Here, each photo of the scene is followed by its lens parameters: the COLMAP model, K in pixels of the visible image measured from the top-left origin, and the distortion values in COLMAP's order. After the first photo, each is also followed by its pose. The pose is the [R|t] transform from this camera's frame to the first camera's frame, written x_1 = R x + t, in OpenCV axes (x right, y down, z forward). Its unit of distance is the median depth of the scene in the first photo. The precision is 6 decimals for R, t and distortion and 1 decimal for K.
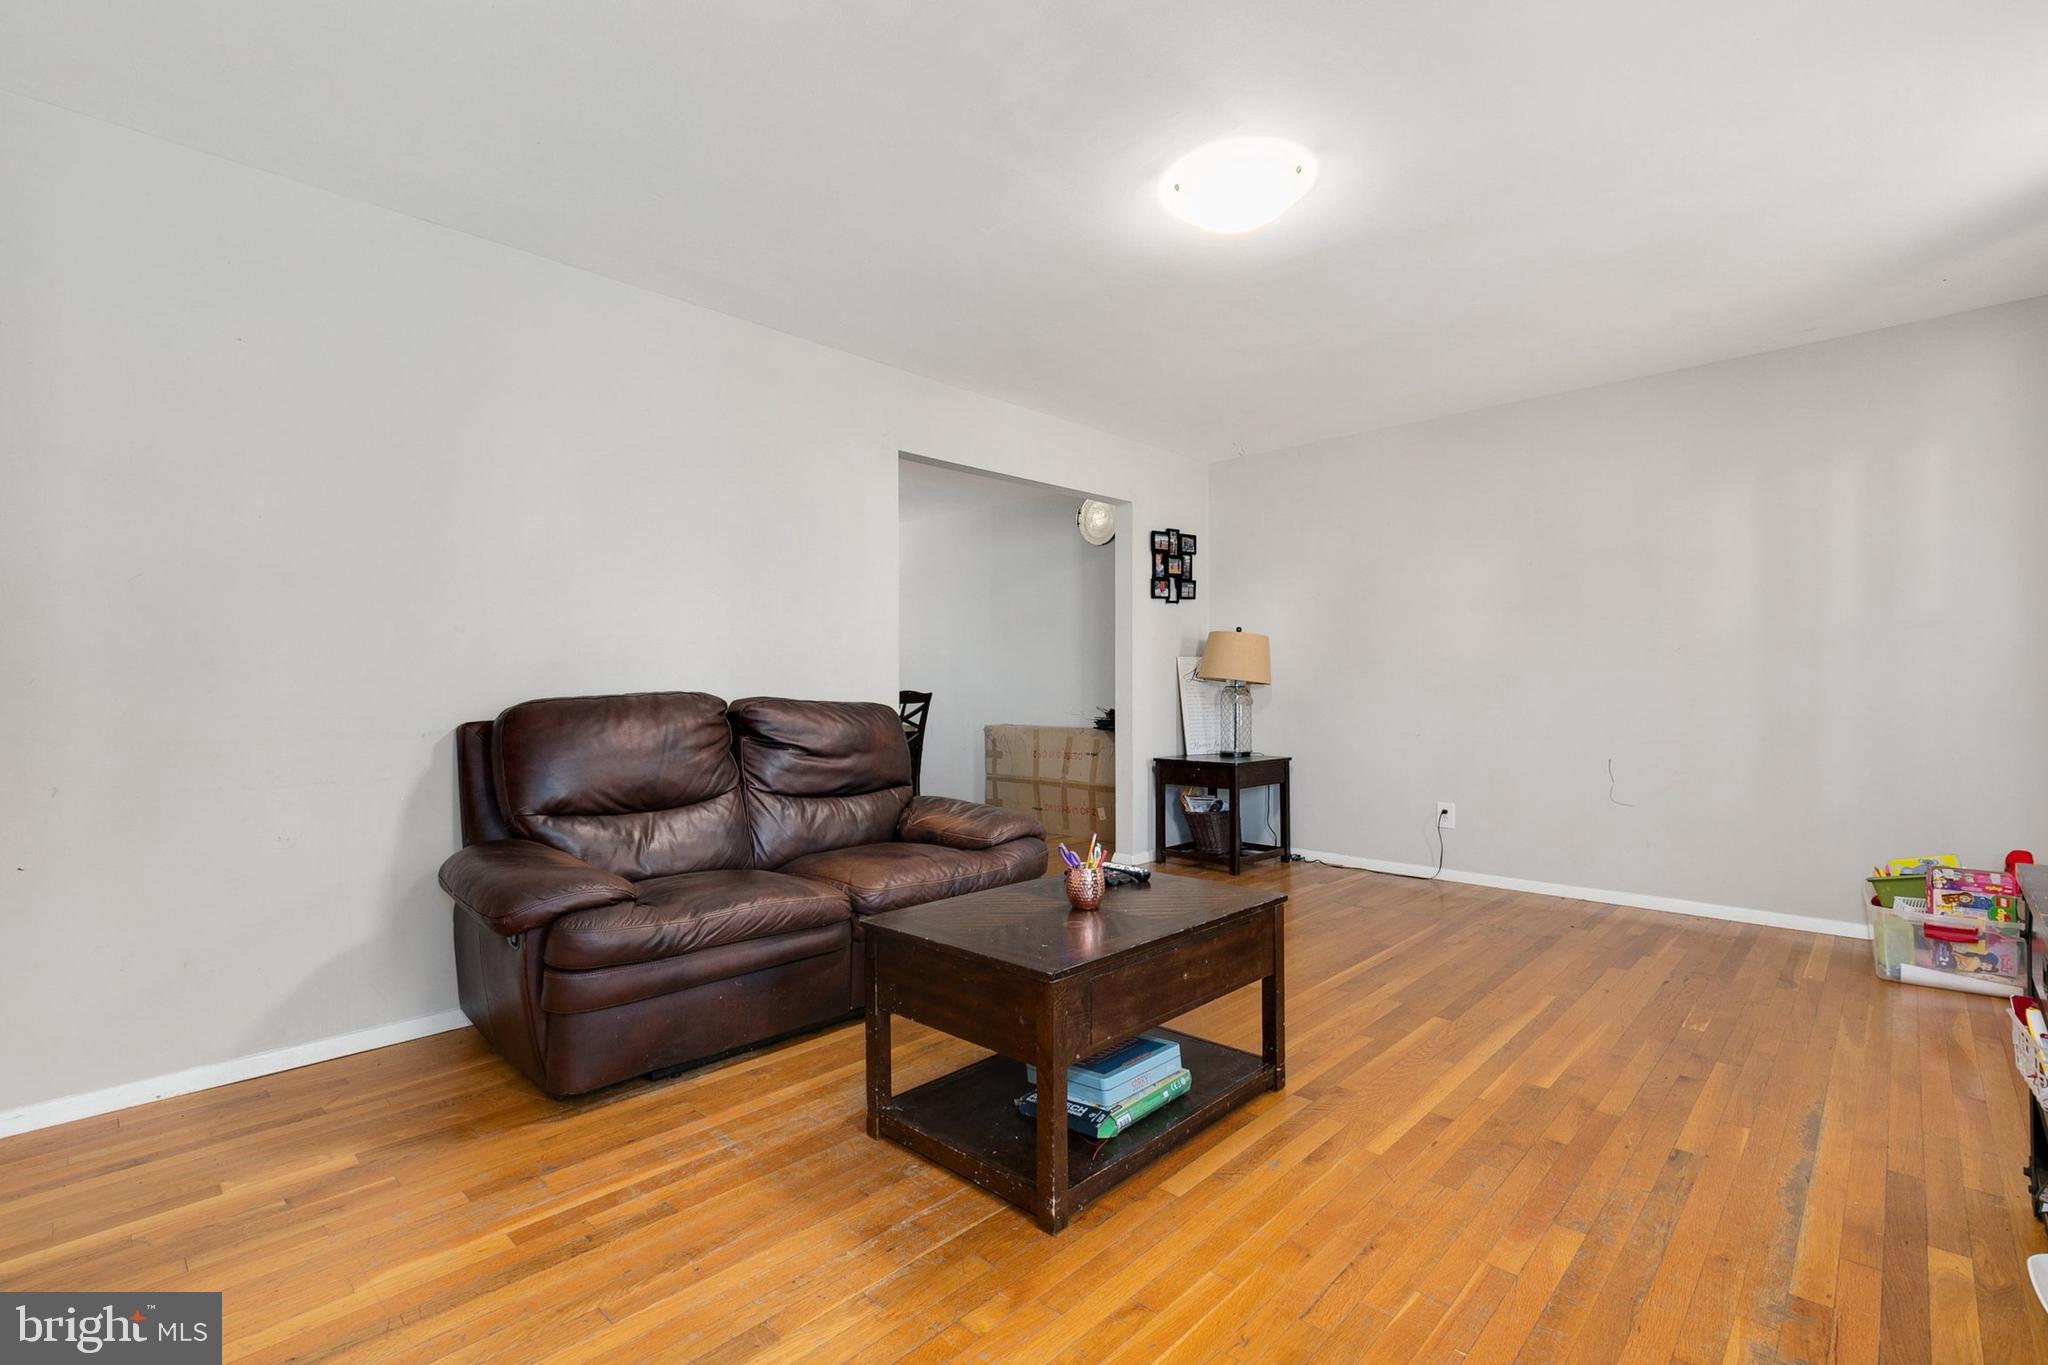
lens RADIAL K [[921.3, 0, 1015.9], [0, 921.3, 680.6], [0, 0, 1]] dist [0.014501, -0.000196]
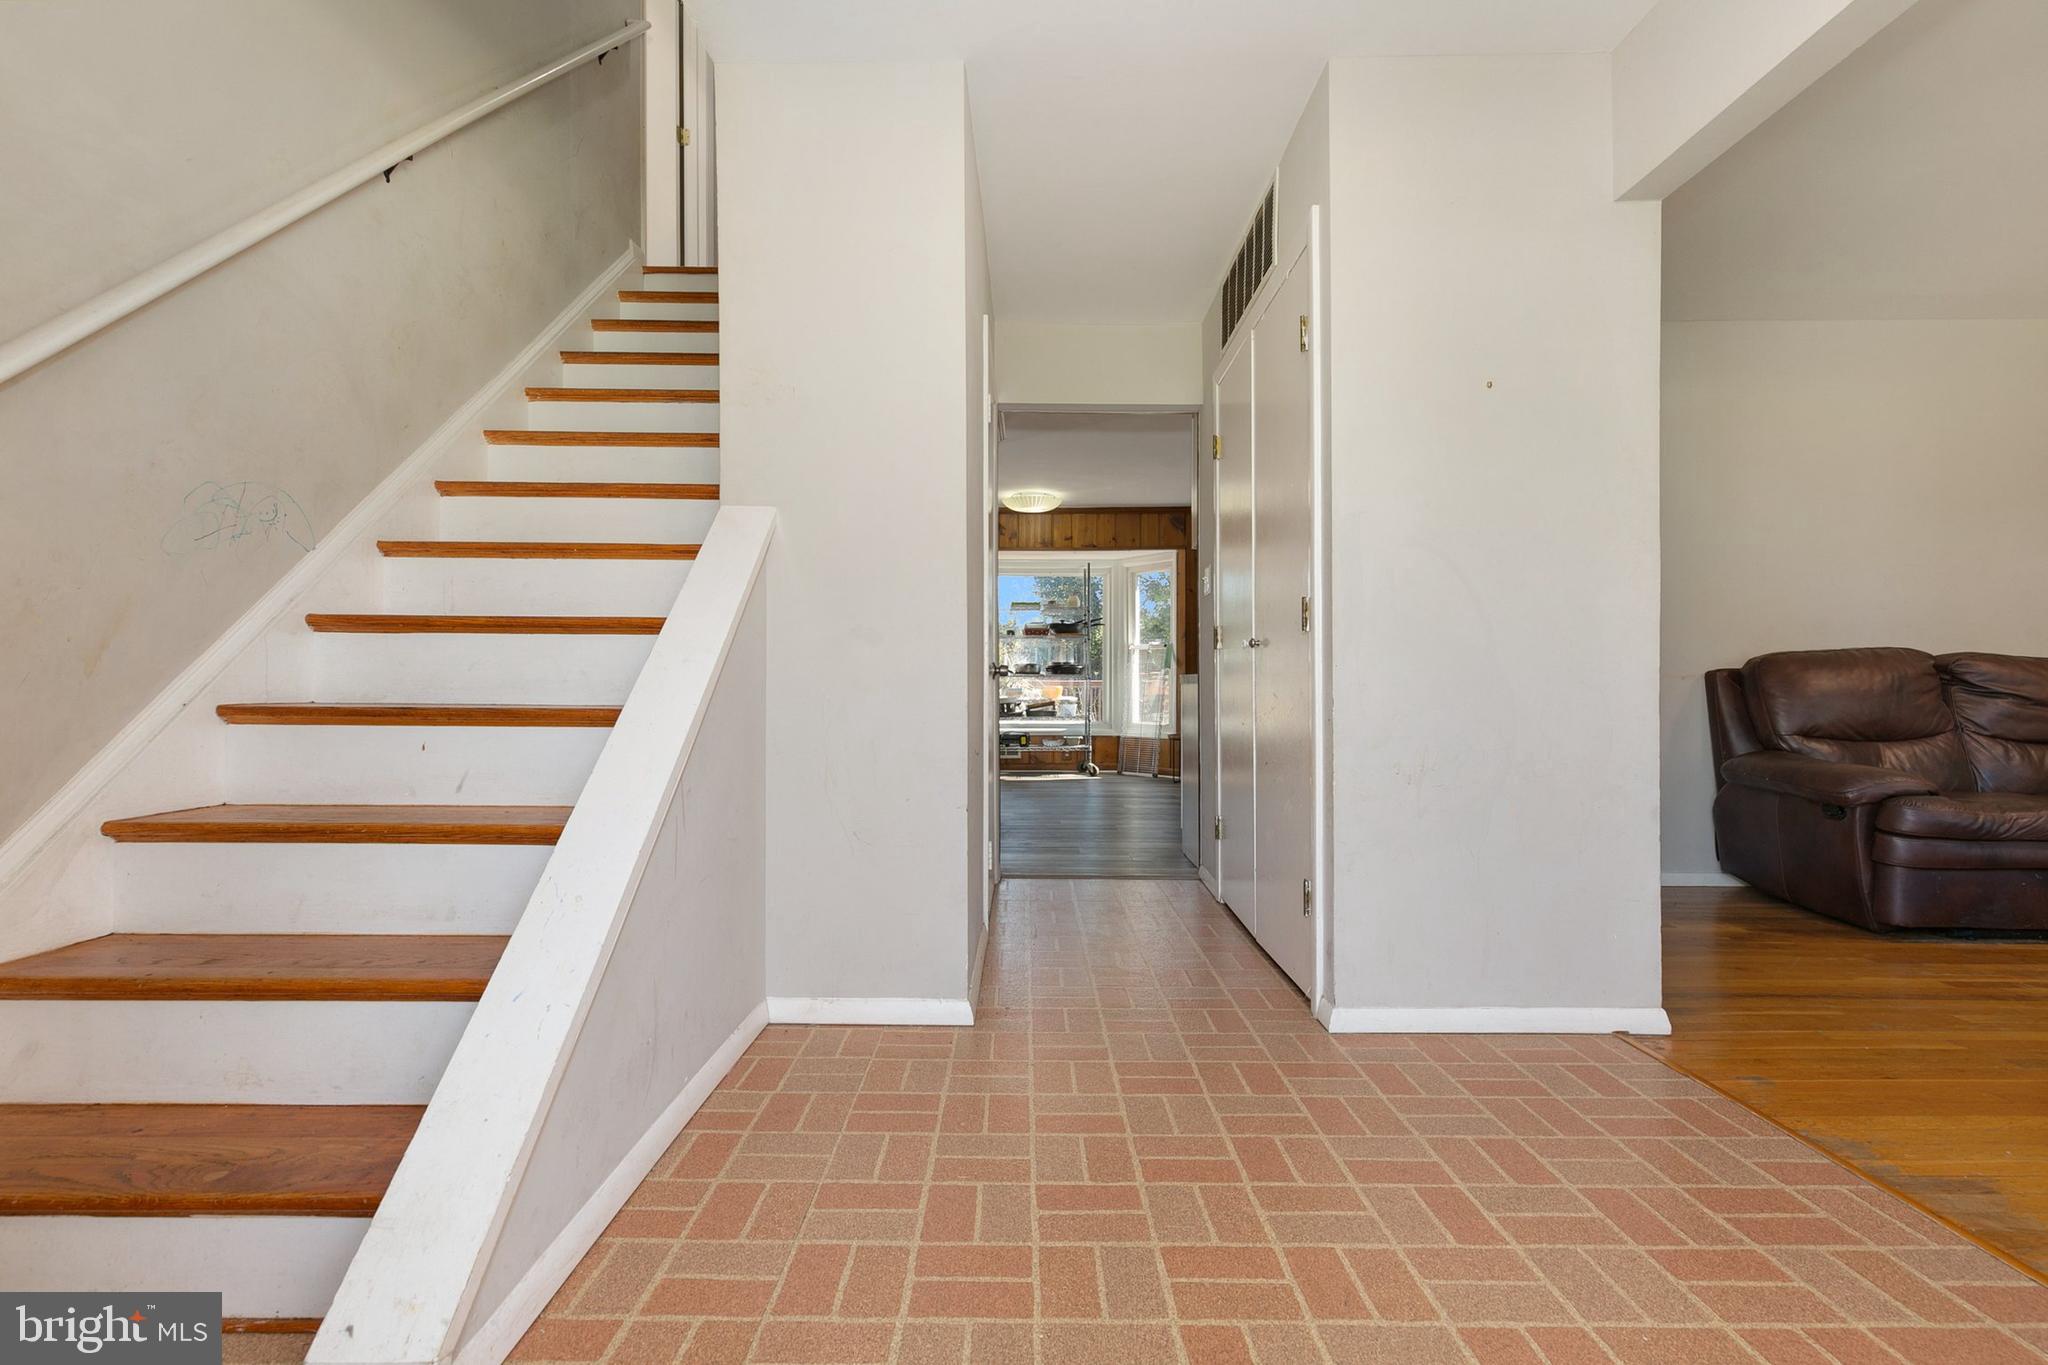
lens RADIAL K [[921.3, 0, 1015.9], [0, 921.3, 680.6], [0, 0, 1]] dist [0.014501, -0.000196]
pose [[0.688792, -0.004385, -0.724945, -0.269623], [0.007572, 0.999971, 0.001145, 0.046330], [0.724919, -0.006278, 0.688805, -0.673657]]
